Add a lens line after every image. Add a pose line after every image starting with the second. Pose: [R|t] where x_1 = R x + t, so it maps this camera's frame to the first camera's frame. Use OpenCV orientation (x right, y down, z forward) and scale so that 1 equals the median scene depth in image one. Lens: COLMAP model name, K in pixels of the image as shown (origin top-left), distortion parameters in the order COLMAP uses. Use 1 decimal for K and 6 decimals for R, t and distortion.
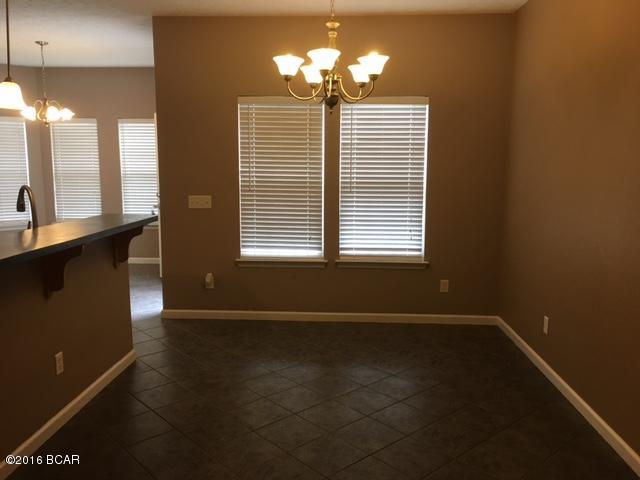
lens RADIAL K [[536.3, 0, 320.0], [0, 536.3, 240.0], [0, 0, 1]] dist [0.098675, -0.168822]
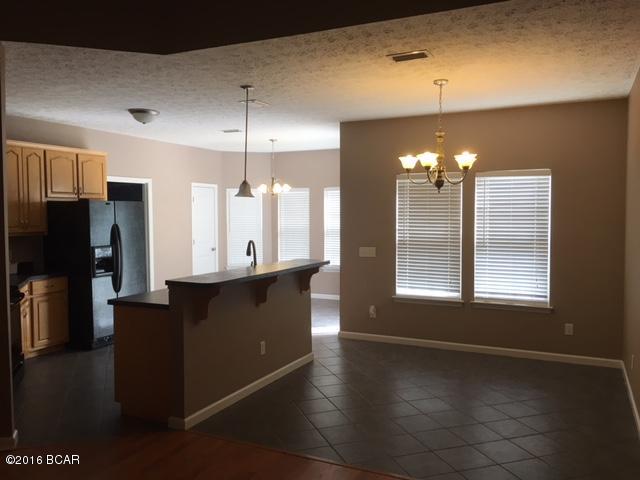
lens RADIAL K [[543.7, 0, 320.0], [0, 543.7, 240.0], [0, 0, 1]] dist [-0.000188, -0.001324]
pose [[0.920251, 0.012458, -0.391130, 0.198832], [-0.048404, 0.995441, -0.082179, 0.017215], [0.388323, 0.094558, 0.916659, -0.293377]]
